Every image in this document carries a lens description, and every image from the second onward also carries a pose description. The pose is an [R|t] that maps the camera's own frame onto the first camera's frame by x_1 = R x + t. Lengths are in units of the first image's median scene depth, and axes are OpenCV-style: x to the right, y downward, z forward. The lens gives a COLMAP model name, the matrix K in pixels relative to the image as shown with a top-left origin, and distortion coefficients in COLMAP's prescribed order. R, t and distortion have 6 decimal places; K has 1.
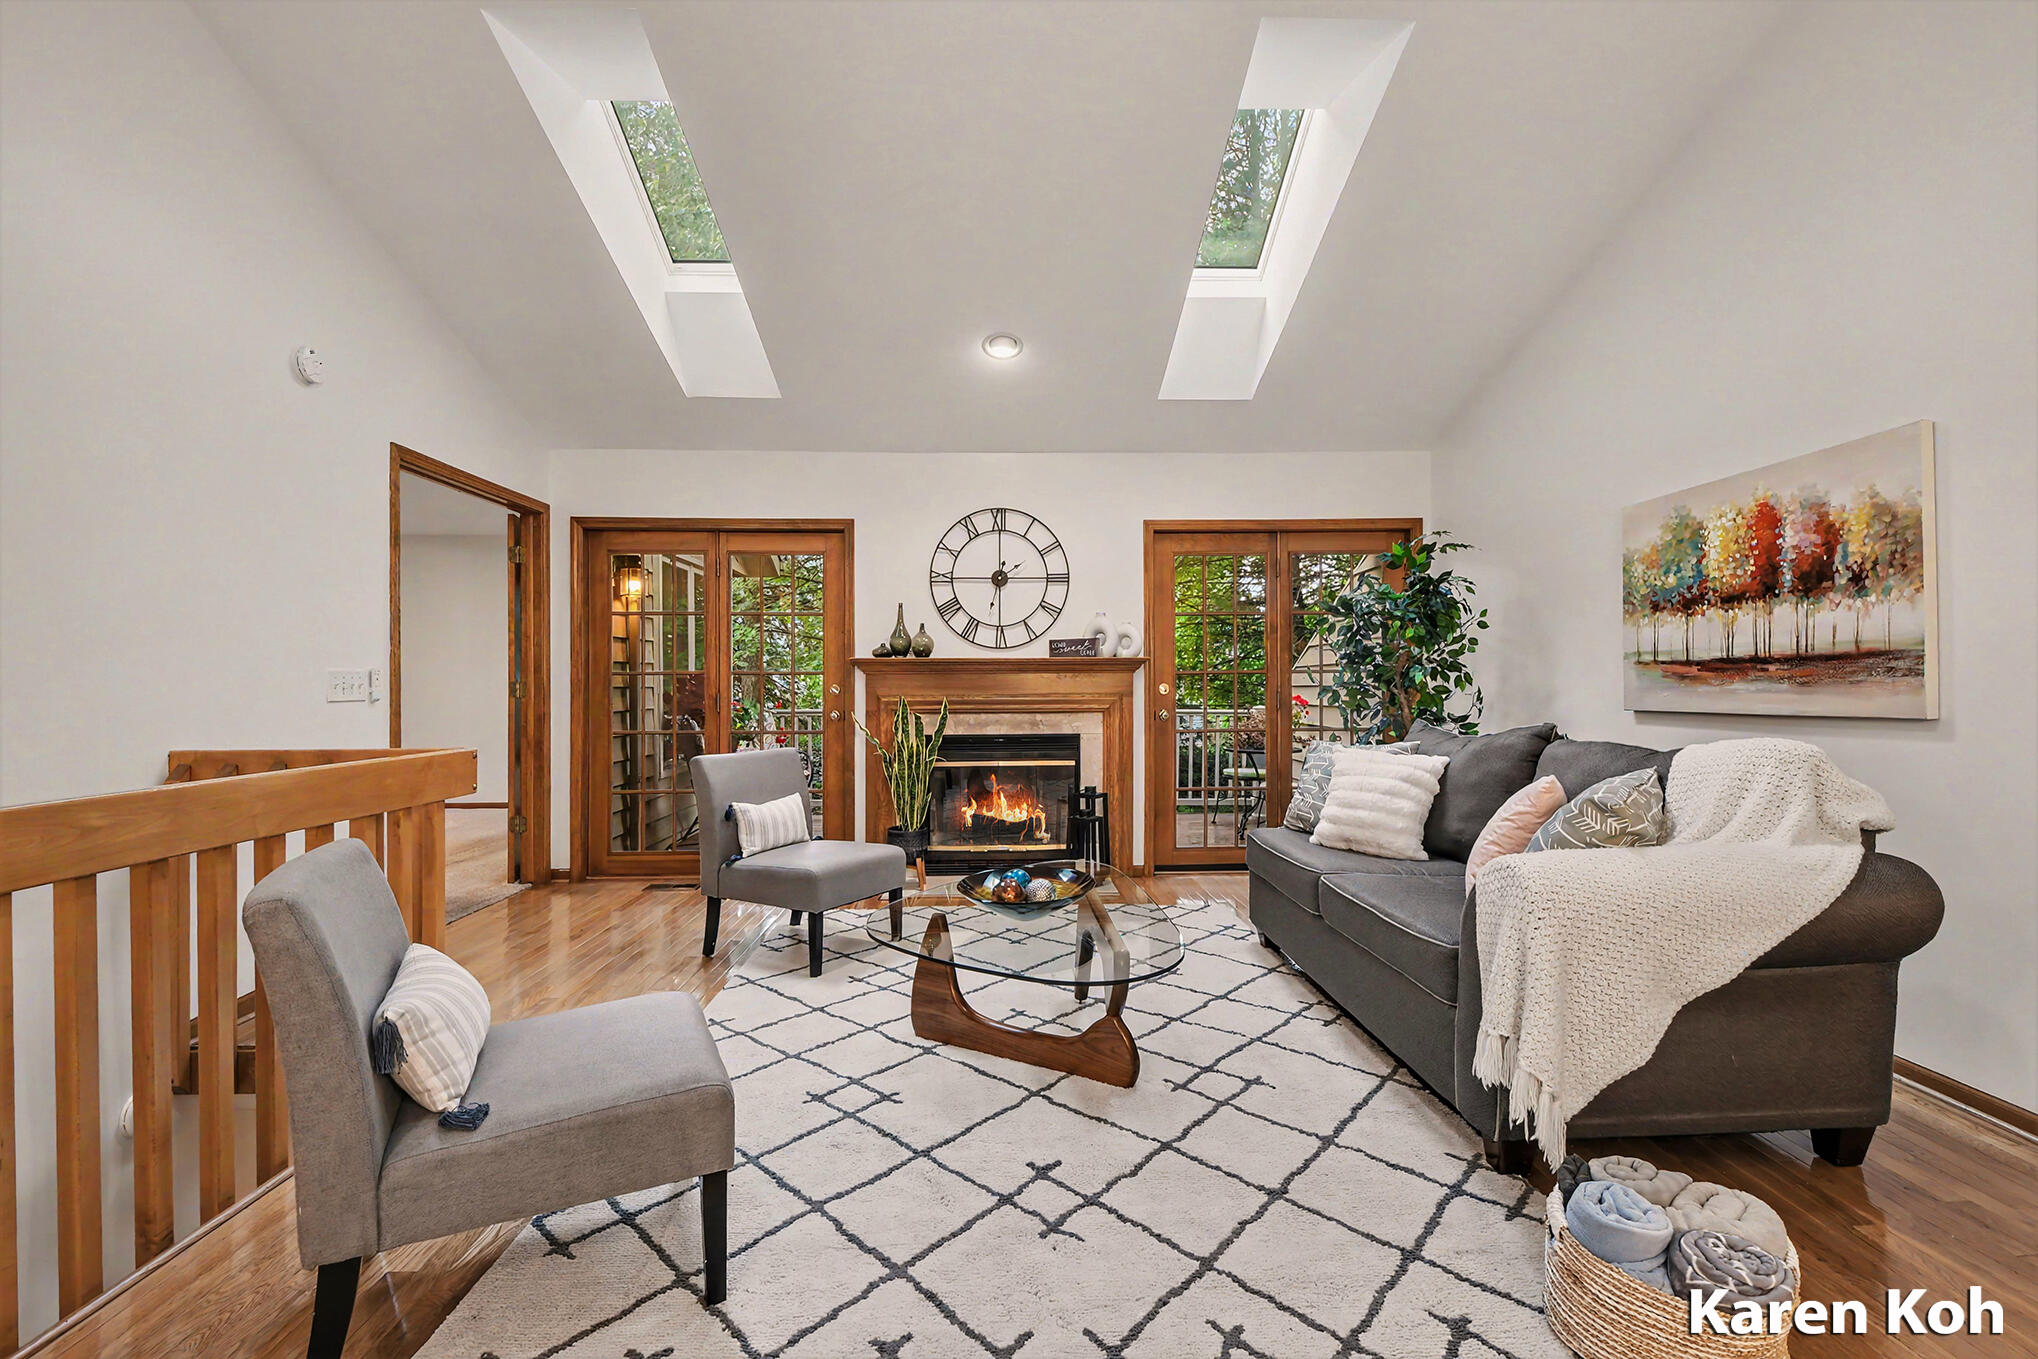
lens RADIAL K [[892.5, 0, 1009.3], [0, 892.5, 669.3], [0, 0, 1]] dist [0.013588, -0.025684]
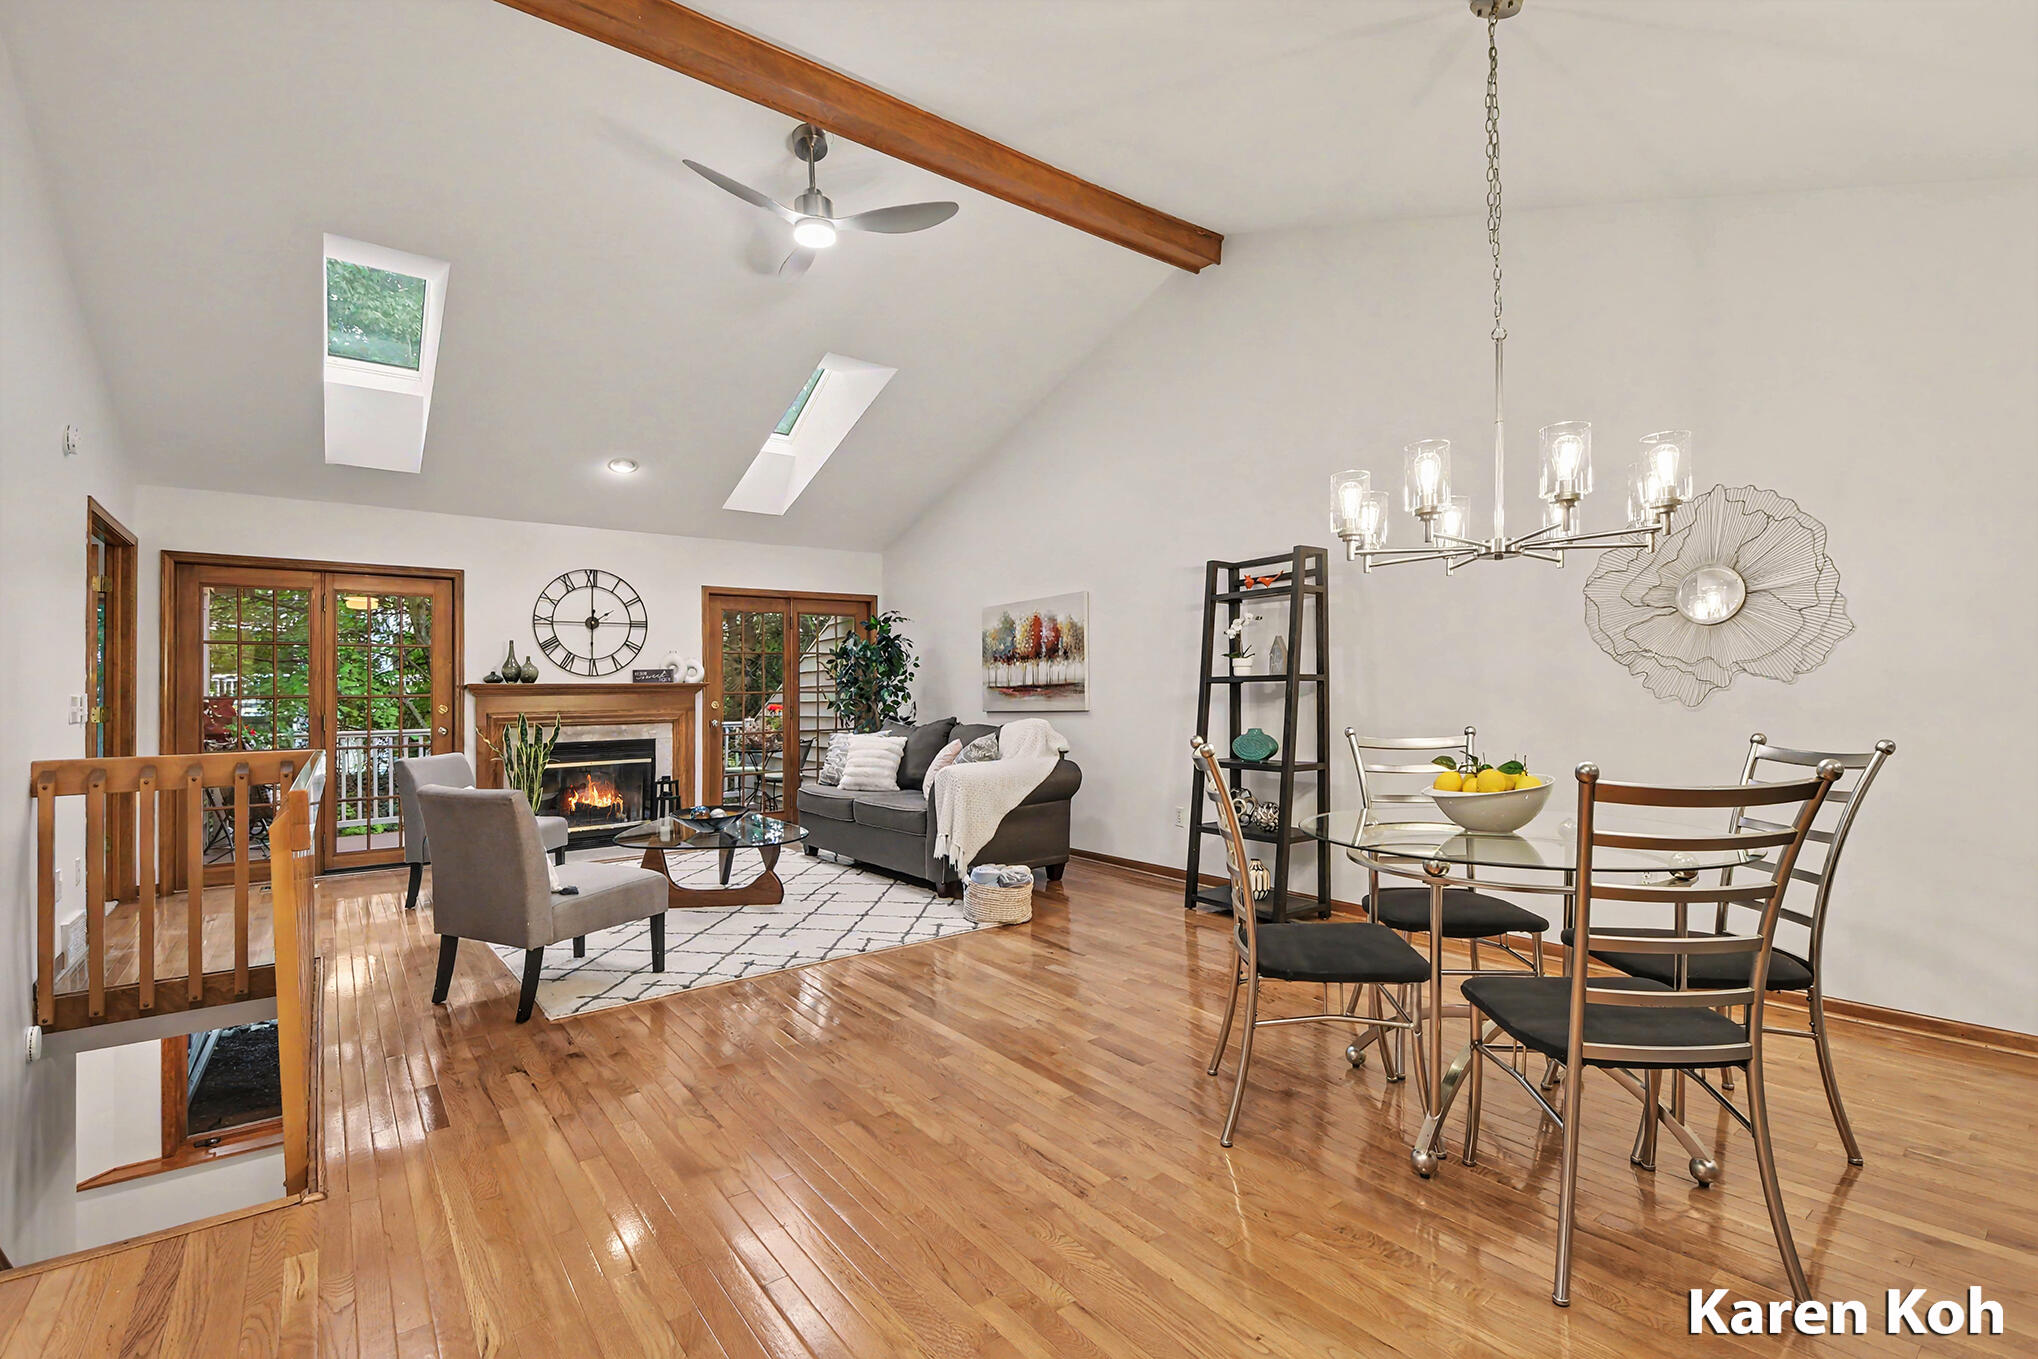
lens RADIAL K [[898.0, 0, 1019.0], [0, 898.0, 679.5], [0, 0, 1]] dist [0.000080, -0.000160]
pose [[0.797890, 0.001258, 0.602802, -0.367239], [0.003598, 0.999970, -0.006850, -0.008357], [-0.602793, 0.007635, 0.797861, -0.521993]]
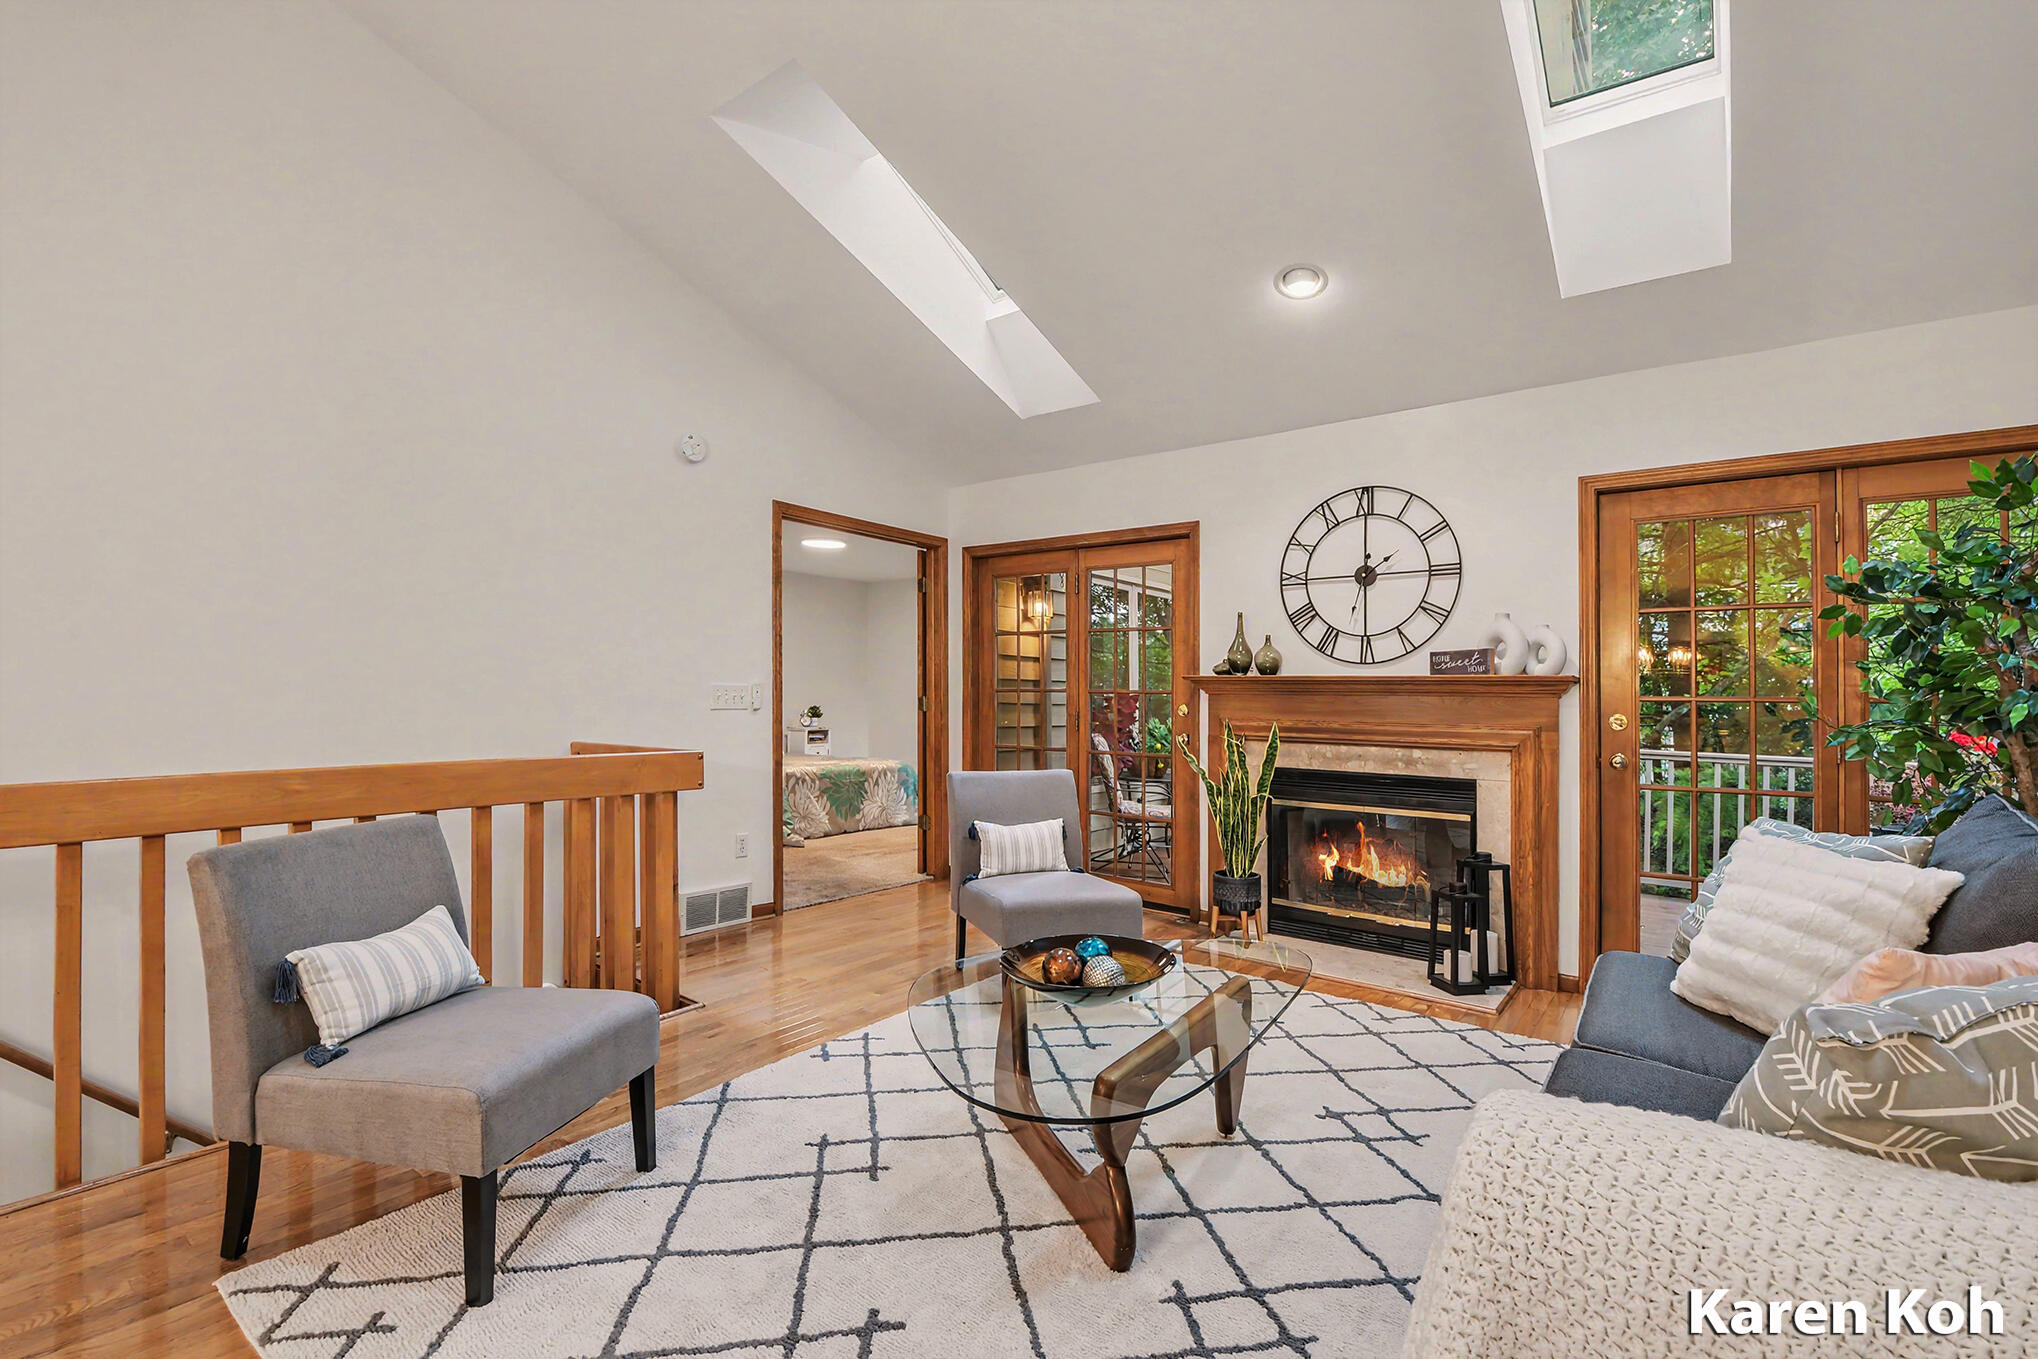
lens RADIAL K [[903.1, 0, 1025.4], [0, 903.1, 685.2], [0, 0, 1]] dist [0.001567, -0.000331]
pose [[0.782032, 0.006393, -0.623206, 0.303186], [-0.009975, 0.999948, -0.002260, 0.000380], [0.623158, 0.007984, 0.782055, 0.221761]]
